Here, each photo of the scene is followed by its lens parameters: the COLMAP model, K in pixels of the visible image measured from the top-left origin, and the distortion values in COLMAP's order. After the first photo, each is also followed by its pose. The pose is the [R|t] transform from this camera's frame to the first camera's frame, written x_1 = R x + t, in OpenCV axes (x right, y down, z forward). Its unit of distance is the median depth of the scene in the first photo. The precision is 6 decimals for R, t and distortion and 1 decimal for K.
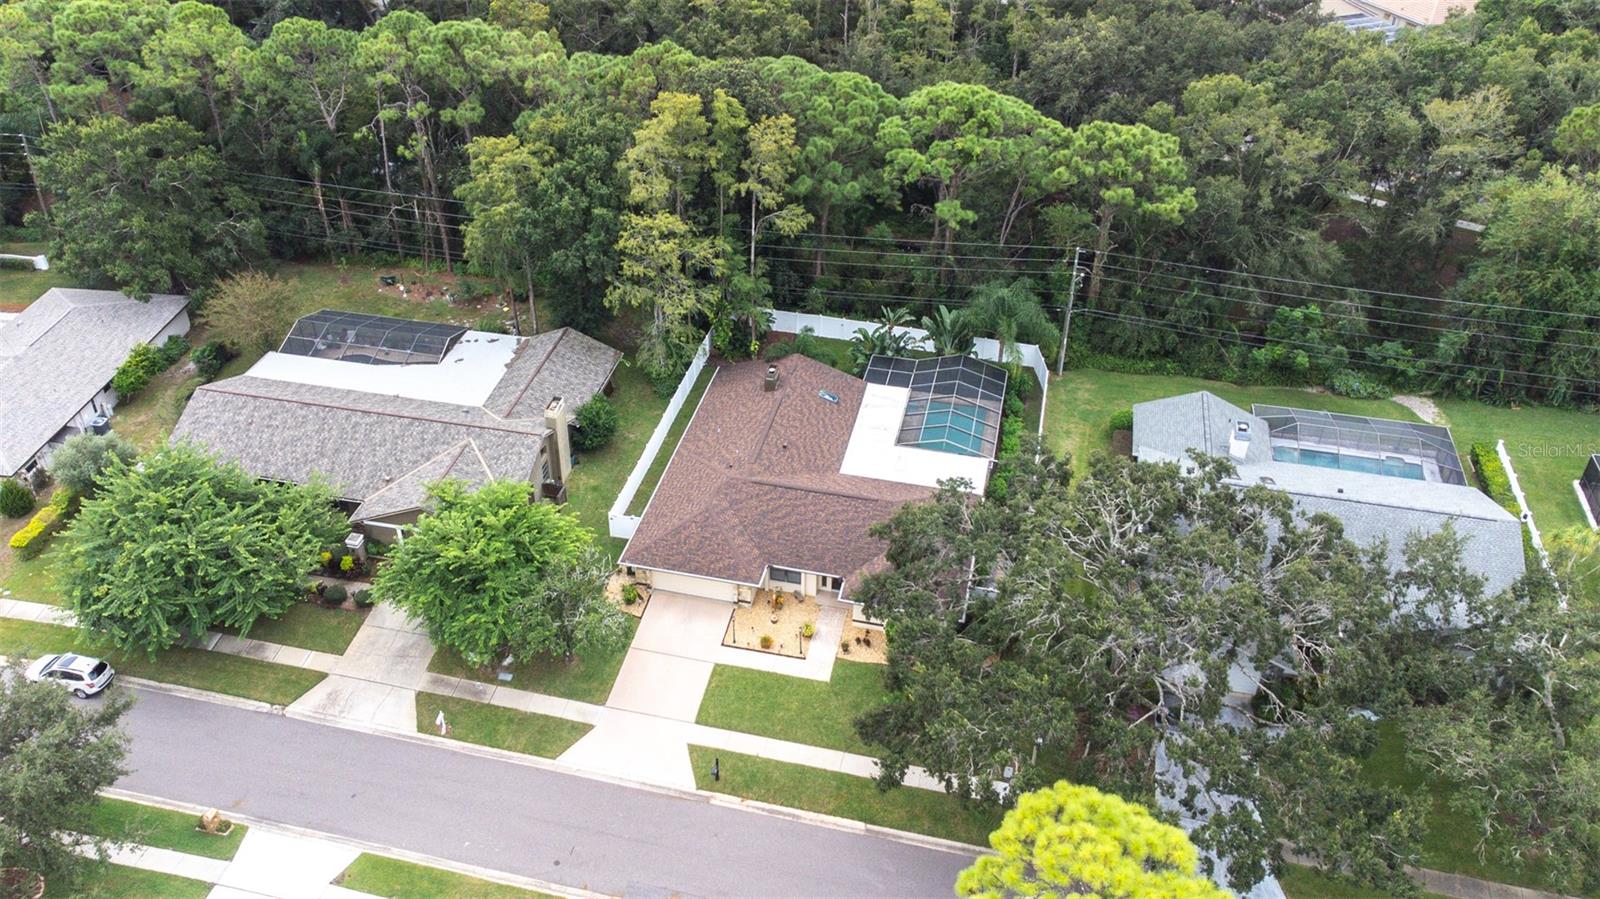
lens RADIAL K [[1282.5, 0, 737.9], [0, 1282.5, 412.4], [0, 0, 1]] dist [0.057826, -0.073615]
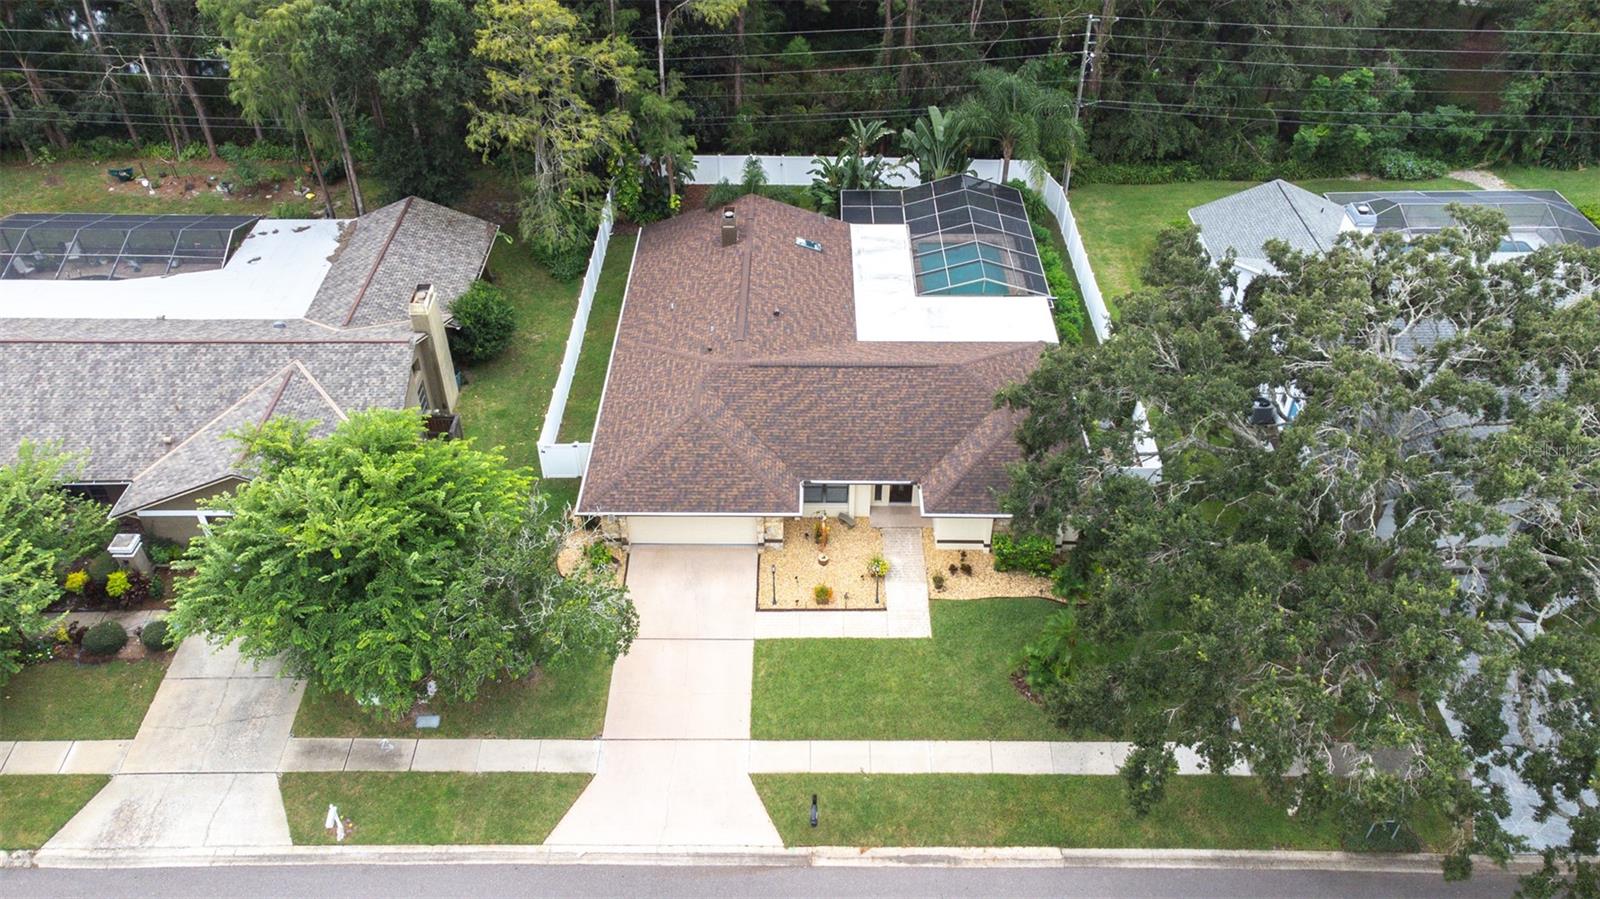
lens RADIAL K [[1203.2, 0, 797.9], [0, 1203.2, 446.5], [0, 0, 1]] dist [0.000414, 0.109517]
pose [[0.969256, -0.145596, 0.198352, -0.093645], [0.129171, 0.987210, 0.093439, 0.039359], [-0.209420, -0.064945, 0.975667, 0.365246]]
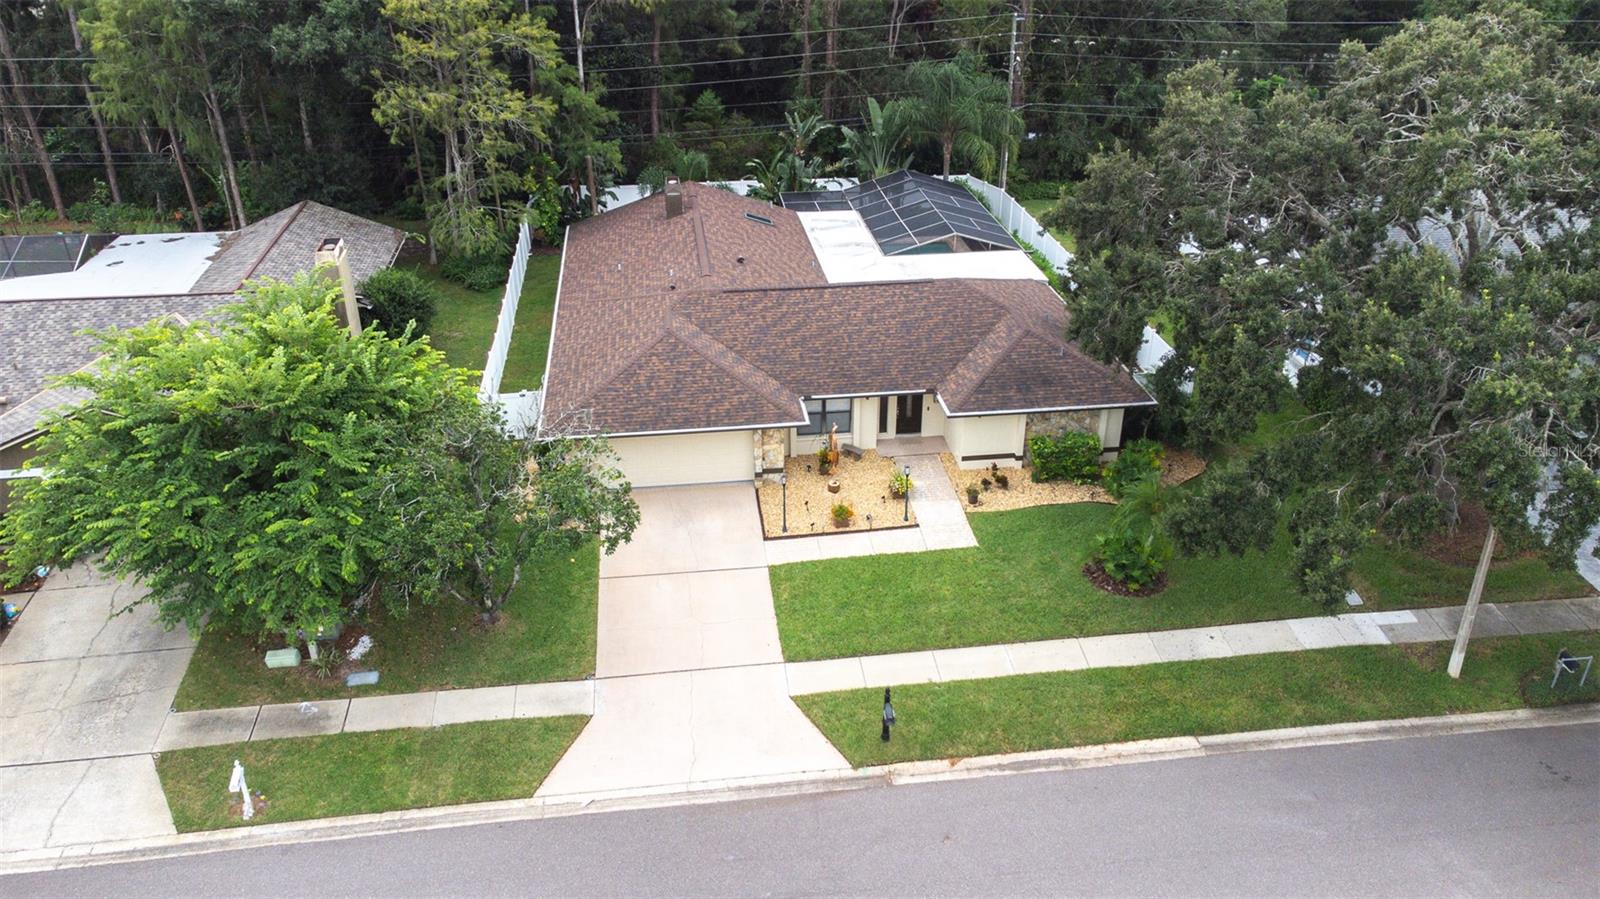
lens RADIAL K [[1195.3, 0, 797.8], [0, 1195.3, 446.1], [0, 0, 1]] dist [0.004726, 0.101132]
pose [[0.927831, -0.164880, 0.334580, -0.149027], [0.203161, 0.975656, -0.082589, 0.171485], [-0.312818, 0.144602, 0.938741, 0.471087]]
